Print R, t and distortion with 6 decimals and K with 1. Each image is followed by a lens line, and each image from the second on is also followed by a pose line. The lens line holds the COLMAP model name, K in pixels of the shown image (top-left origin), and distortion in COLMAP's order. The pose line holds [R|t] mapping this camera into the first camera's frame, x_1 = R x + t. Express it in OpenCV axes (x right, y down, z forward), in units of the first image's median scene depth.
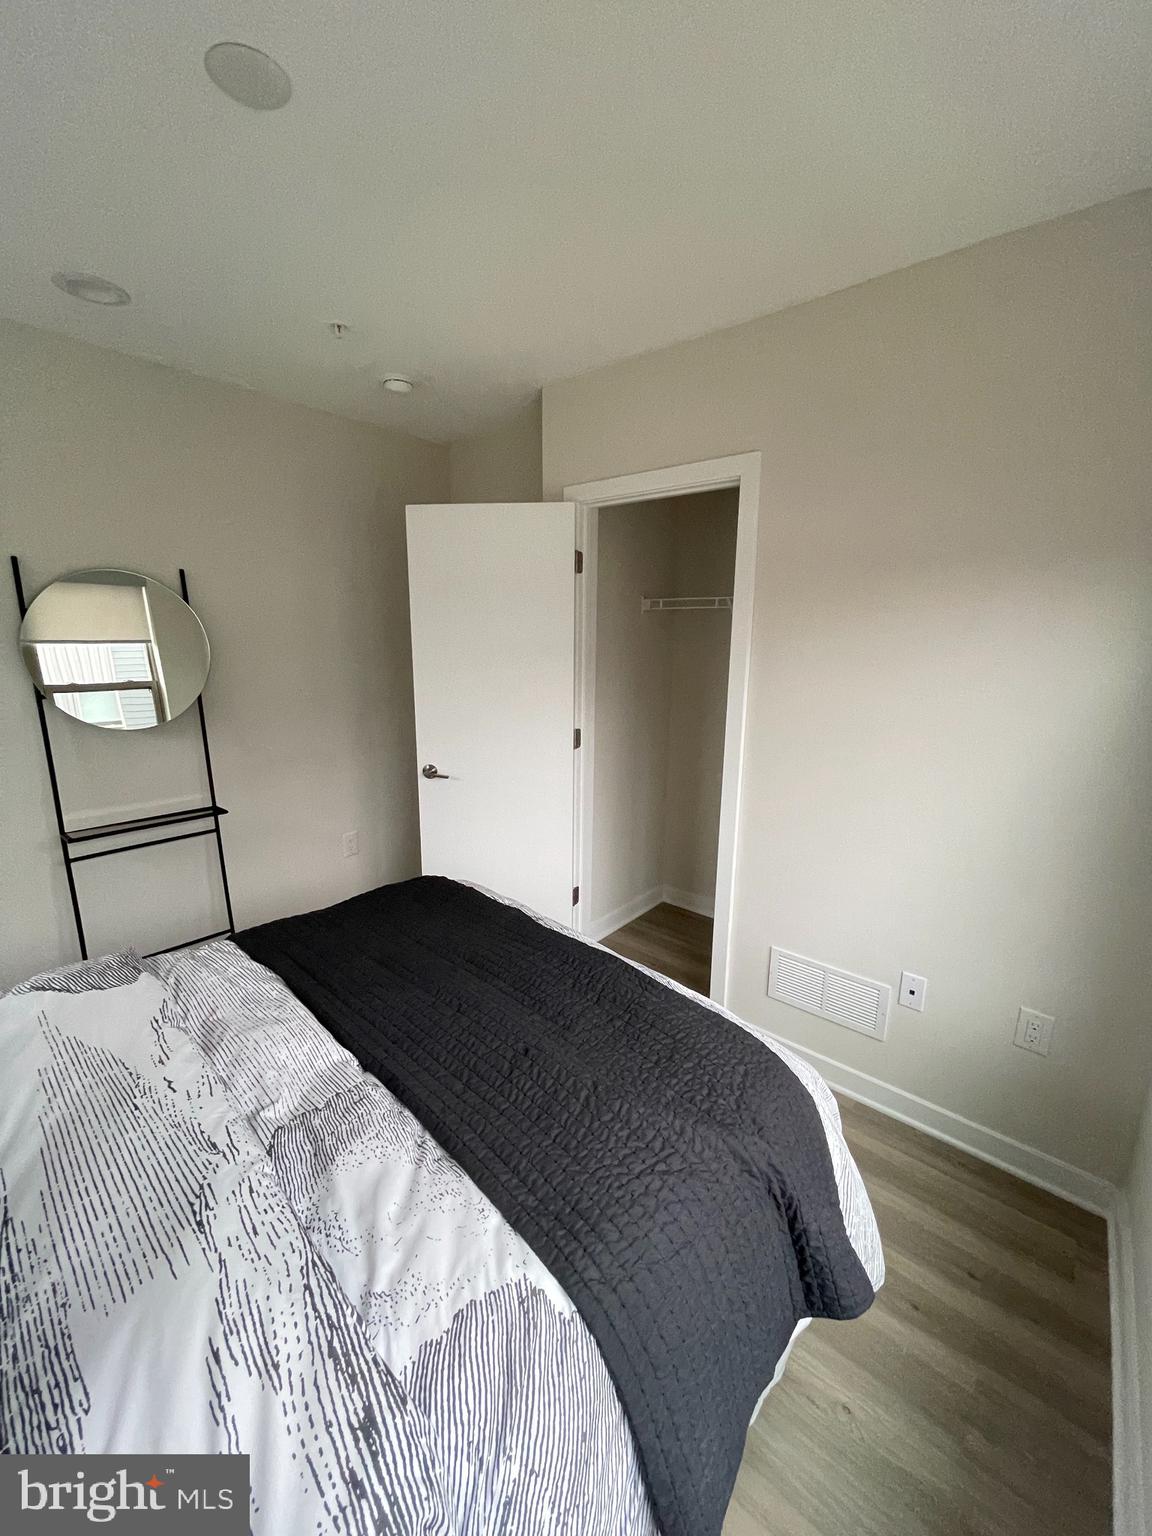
lens RADIAL K [[614.2, 0, 576.0], [0, 614.2, 768.0], [0, 0, 1]] dist [-0.000866, -0.000056]
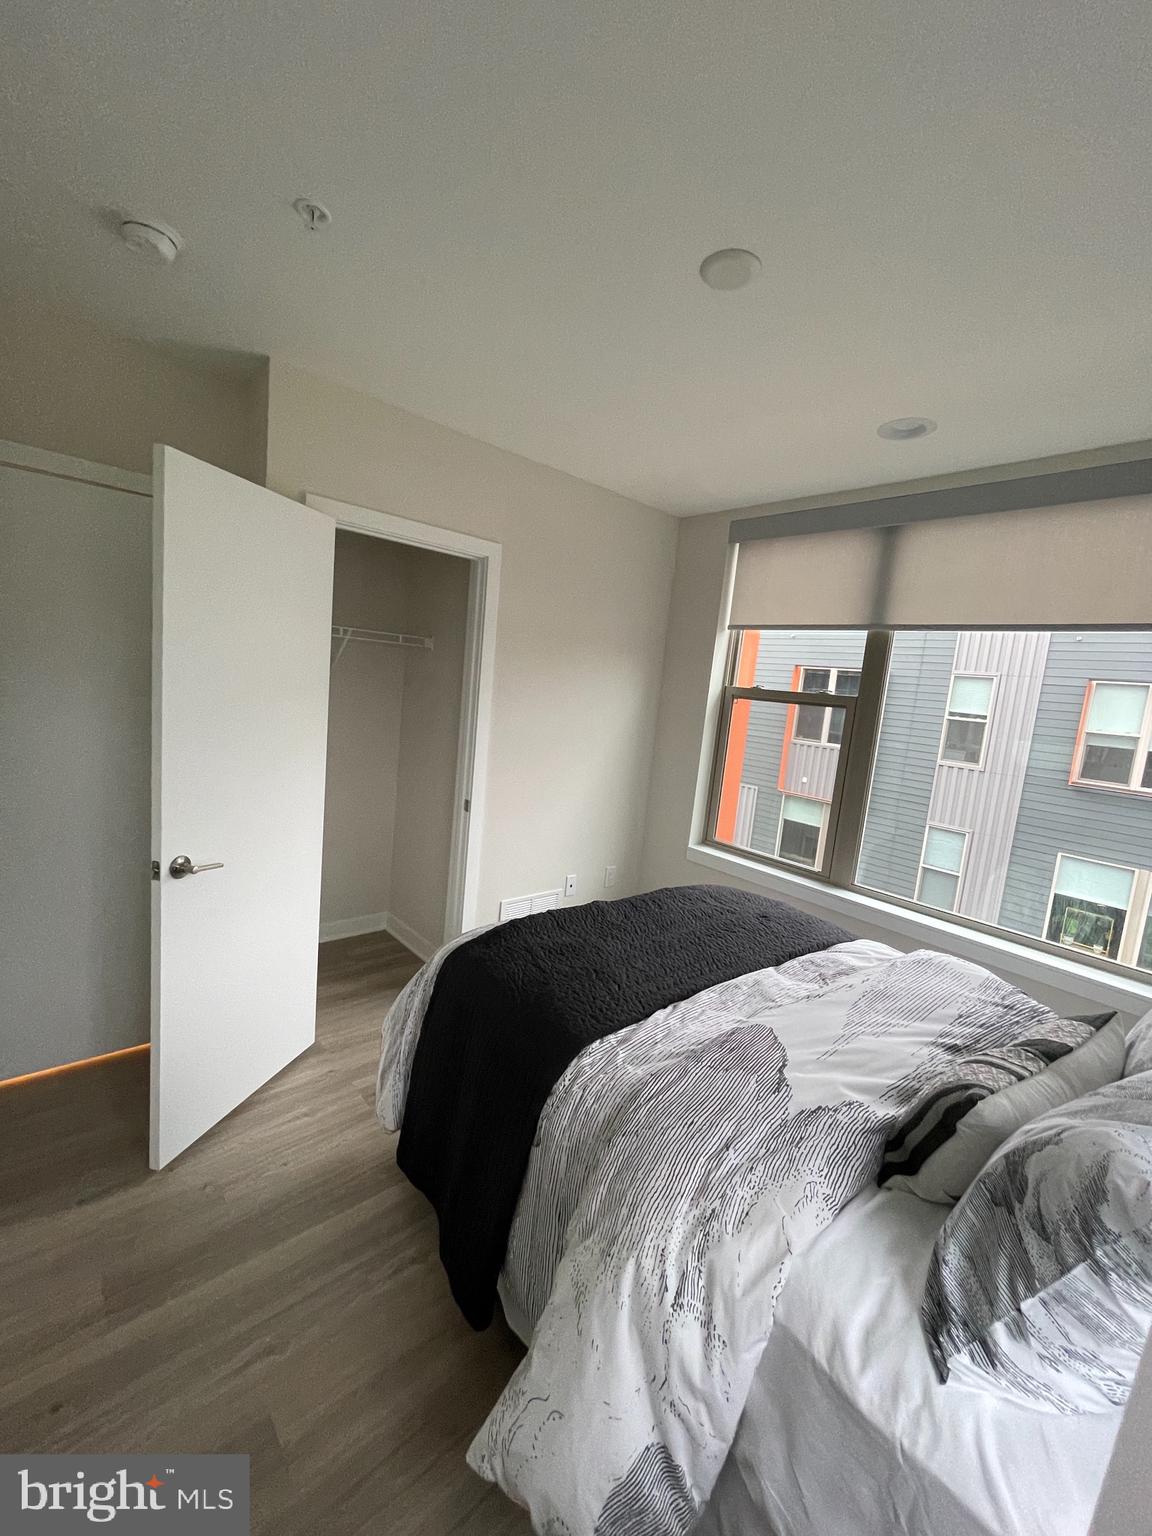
lens RADIAL K [[623.1, 0, 569.2], [0, 623.1, 759.0], [0, 0, 1]] dist [-0.002414, -0.000060]
pose [[0.138799, -0.125601, 0.982323, -0.891956], [0.121402, 0.986601, 0.108994, -0.140129], [-0.982851, 0.104128, 0.152188, 0.552374]]
